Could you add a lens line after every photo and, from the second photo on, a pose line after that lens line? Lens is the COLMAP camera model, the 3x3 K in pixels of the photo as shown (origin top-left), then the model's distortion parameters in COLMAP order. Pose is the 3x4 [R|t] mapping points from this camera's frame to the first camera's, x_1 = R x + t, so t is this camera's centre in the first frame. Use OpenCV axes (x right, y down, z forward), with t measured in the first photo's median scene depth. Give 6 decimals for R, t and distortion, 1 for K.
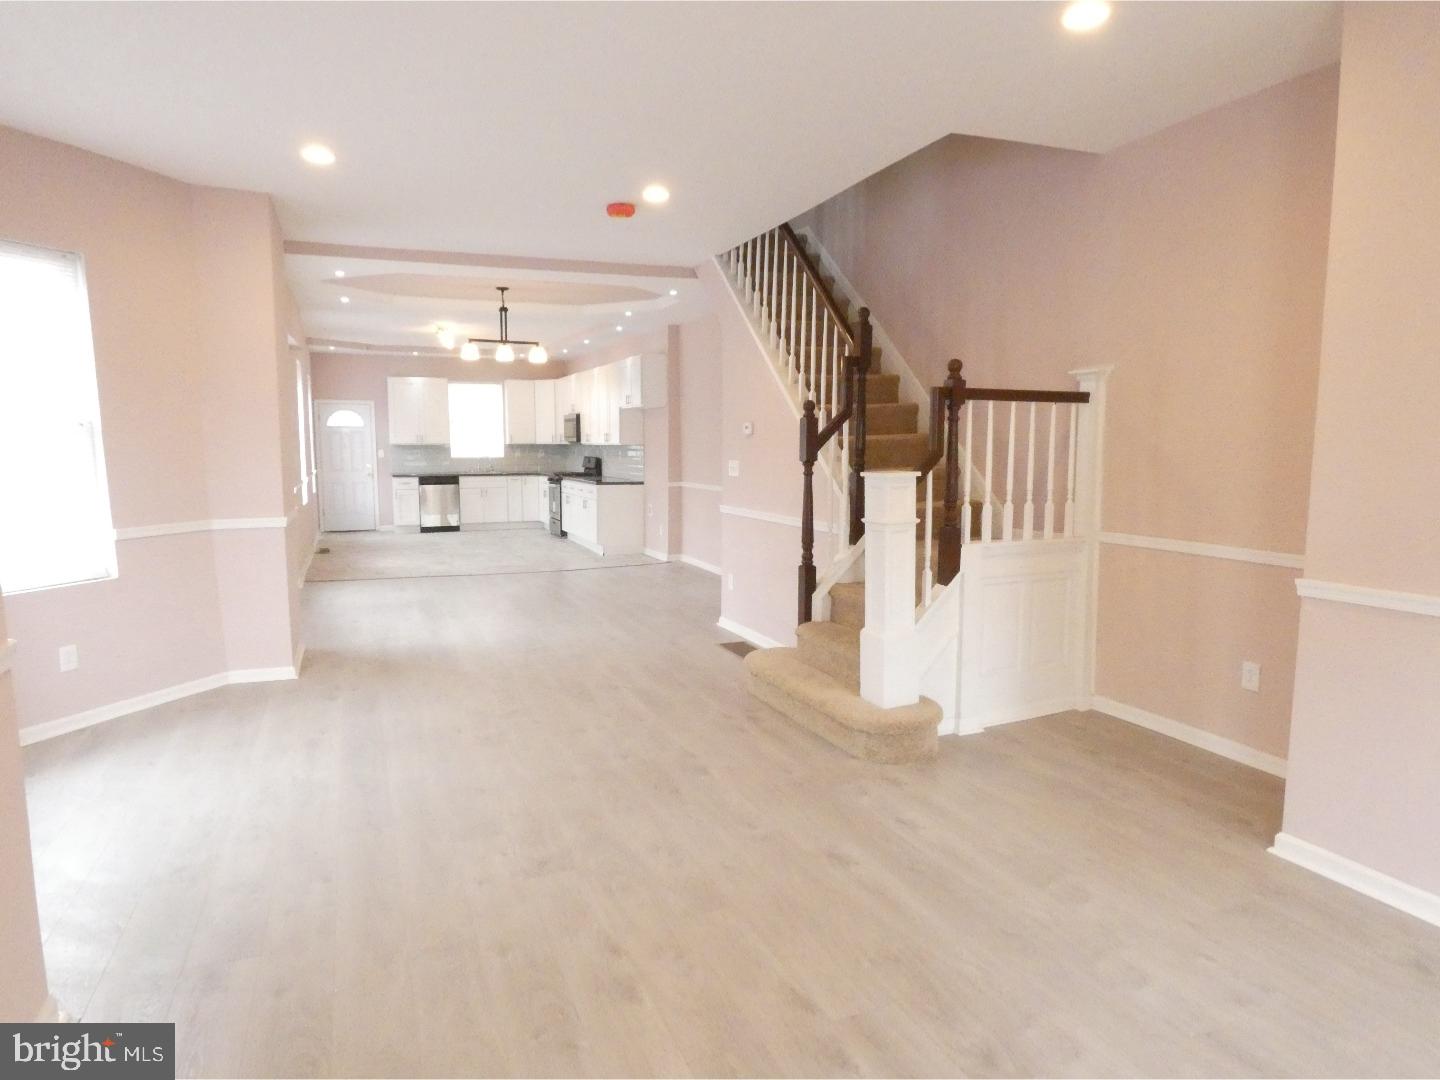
lens RADIAL K [[881.6, 0, 725.1], [0, 881.6, 541.5], [0, 0, 1]] dist [0.001743, 0.003744]
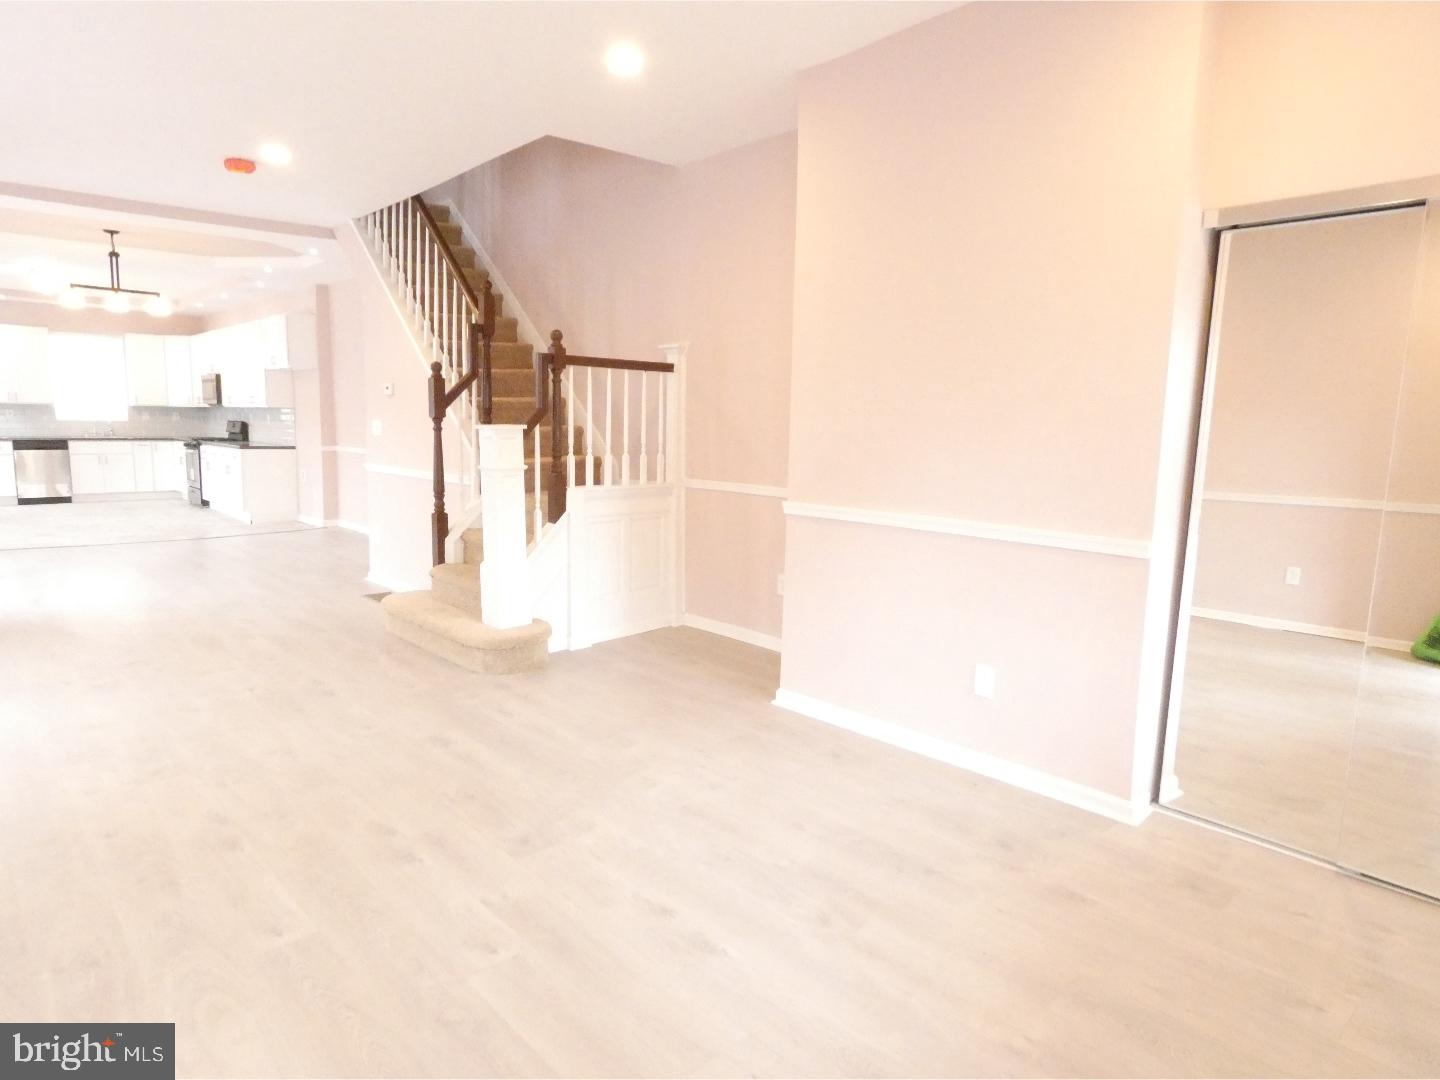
lens RADIAL K [[881.6, 0, 725.1], [0, 881.6, 541.5], [0, 0, 1]] dist [0.001743, 0.003744]
pose [[0.943124, -0.027592, 0.331293, 0.053614], [0.018723, 0.999376, 0.029935, 0.030720], [-0.331912, -0.022030, 0.943053, -0.131617]]
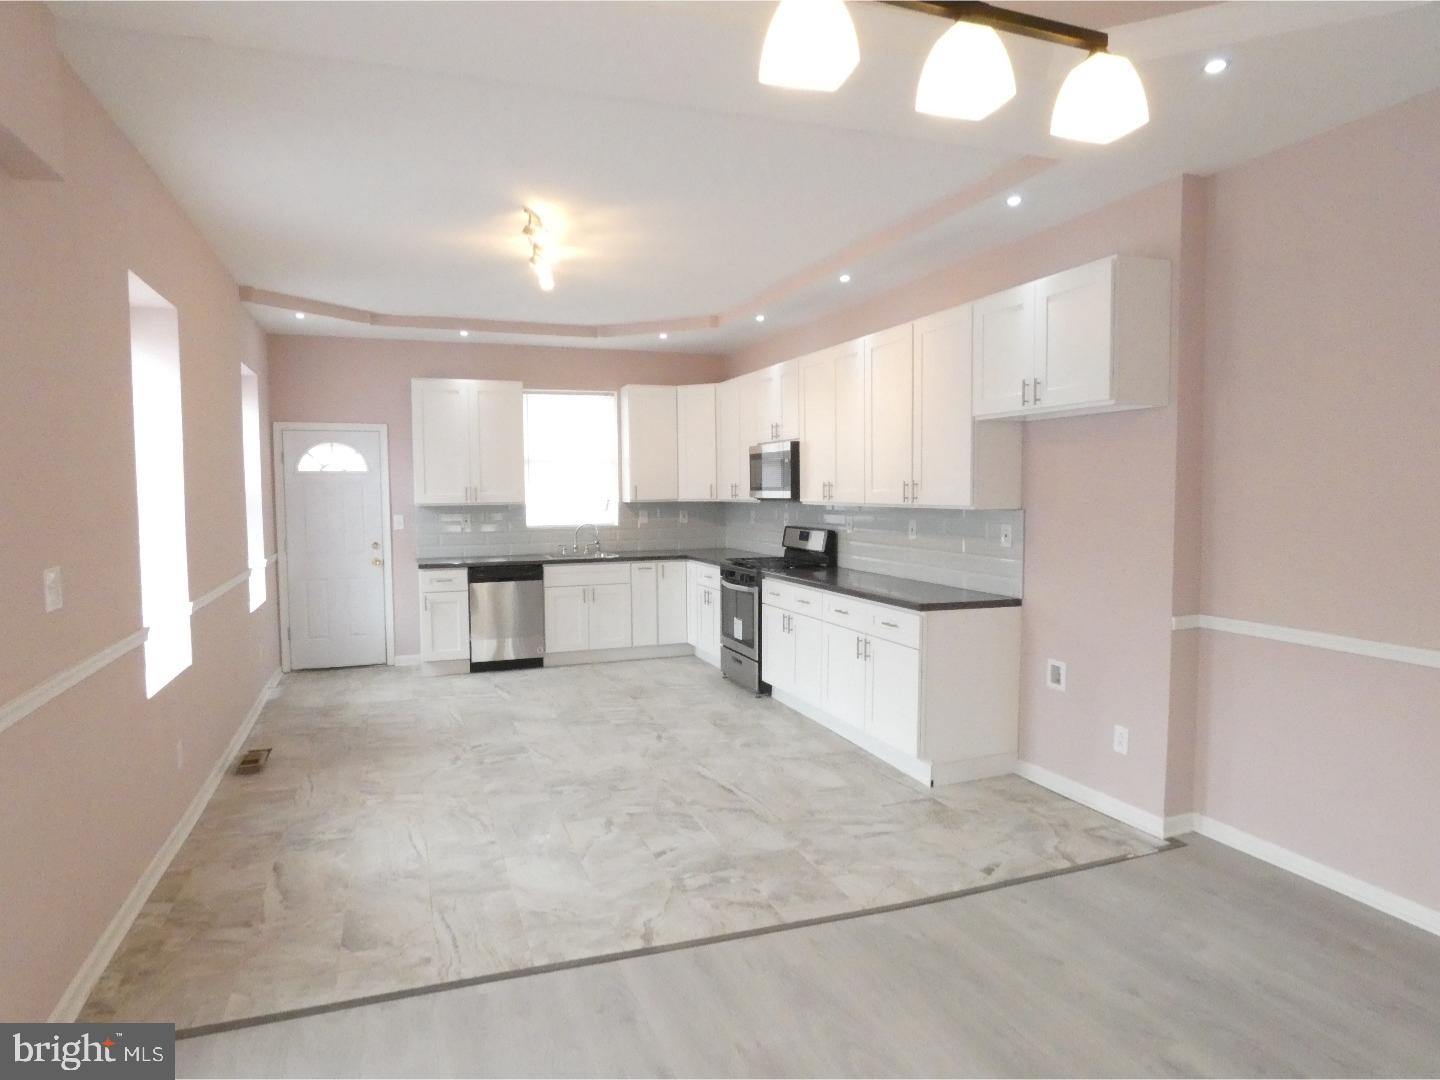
lens RADIAL K [[881.6, 0, 725.1], [0, 881.6, 541.5], [0, 0, 1]] dist [0.001743, 0.003744]
pose [[0.999320, -0.005024, -0.036537, -0.403743], [0.003150, 0.998685, -0.051179, -0.139568], [0.036746, 0.051029, 0.998021, 1.108995]]
